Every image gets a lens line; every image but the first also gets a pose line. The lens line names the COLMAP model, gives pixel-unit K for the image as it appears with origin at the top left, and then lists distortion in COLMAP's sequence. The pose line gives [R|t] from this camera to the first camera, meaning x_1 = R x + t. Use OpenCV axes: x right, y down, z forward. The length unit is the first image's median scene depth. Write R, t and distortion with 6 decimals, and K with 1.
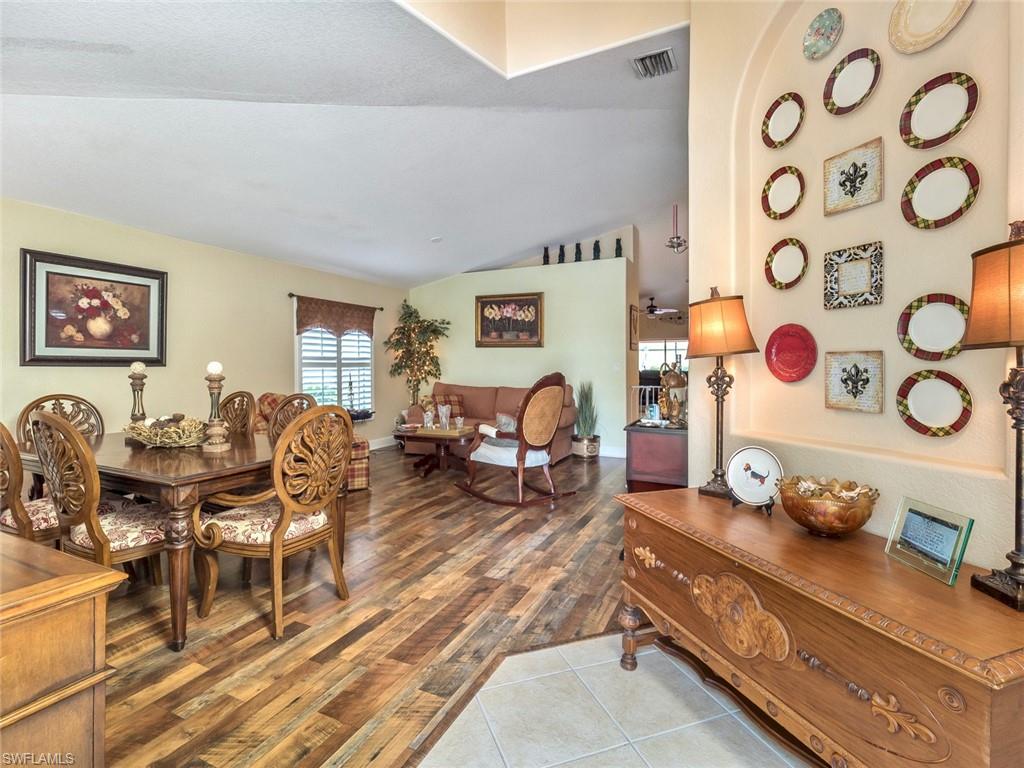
lens RADIAL K [[484.8, 0, 508.0], [0, 484.8, 367.3], [0, 0, 1]] dist [0.007066, -0.007227]
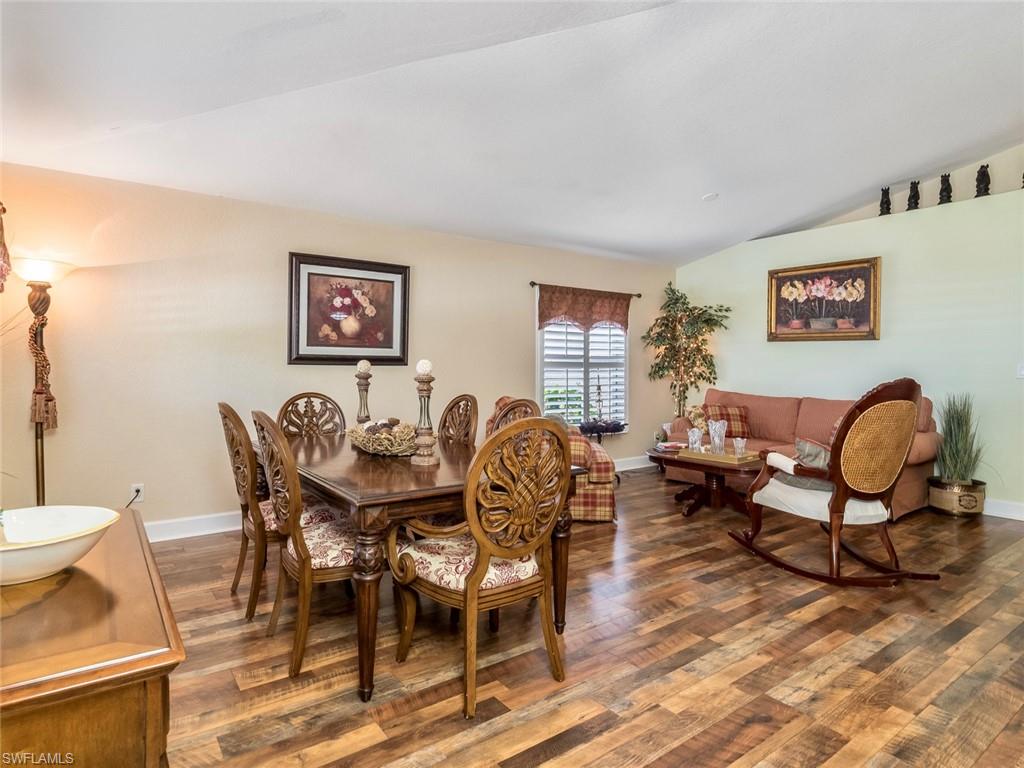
lens RADIAL K [[573.2, 0, 510.7], [0, 573.2, 372.8], [0, 0, 1]] dist [0.002051, -0.002159]
pose [[0.879577, 0.010648, -0.475637, 0.007431], [-0.007267, 0.999934, 0.008946, 0.001096], [0.475701, -0.004412, 0.879596, 0.136579]]
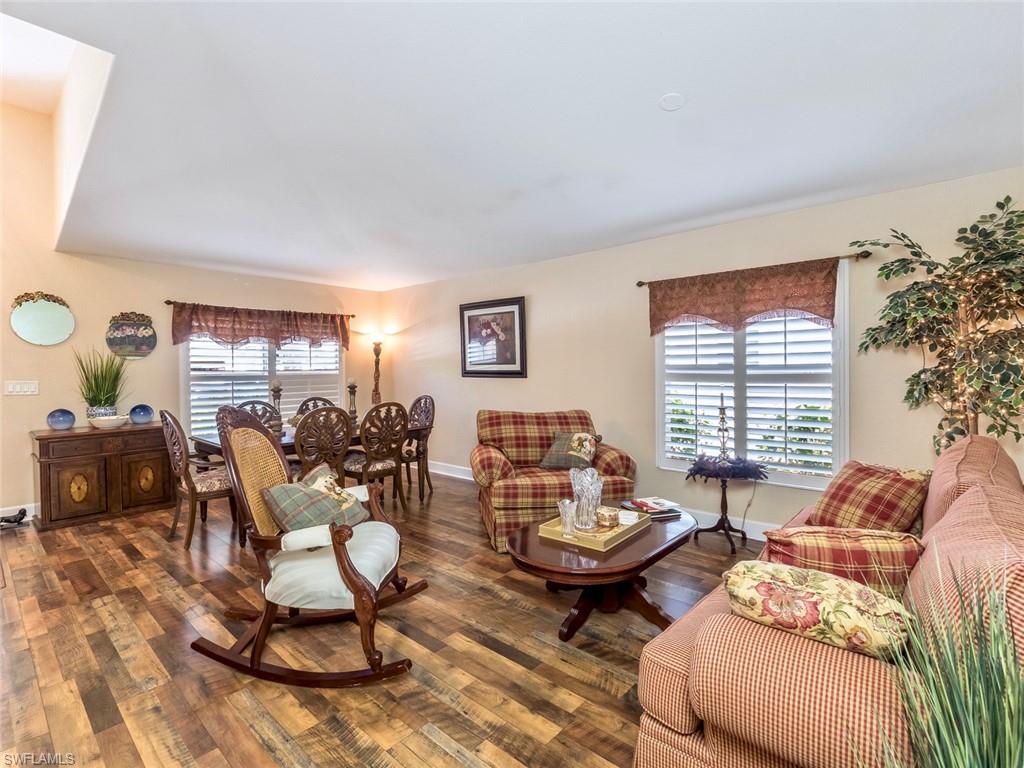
lens RADIAL K [[498.4, 0, 507.1], [0, 498.4, 365.1], [0, 0, 1]] dist [-0.002627, 0.000089]
pose [[-0.288180, -0.004460, -0.957566, 0.549289], [0.003536, 0.999977, -0.005722, -0.031992], [0.957570, -0.005035, -0.288158, 1.617207]]
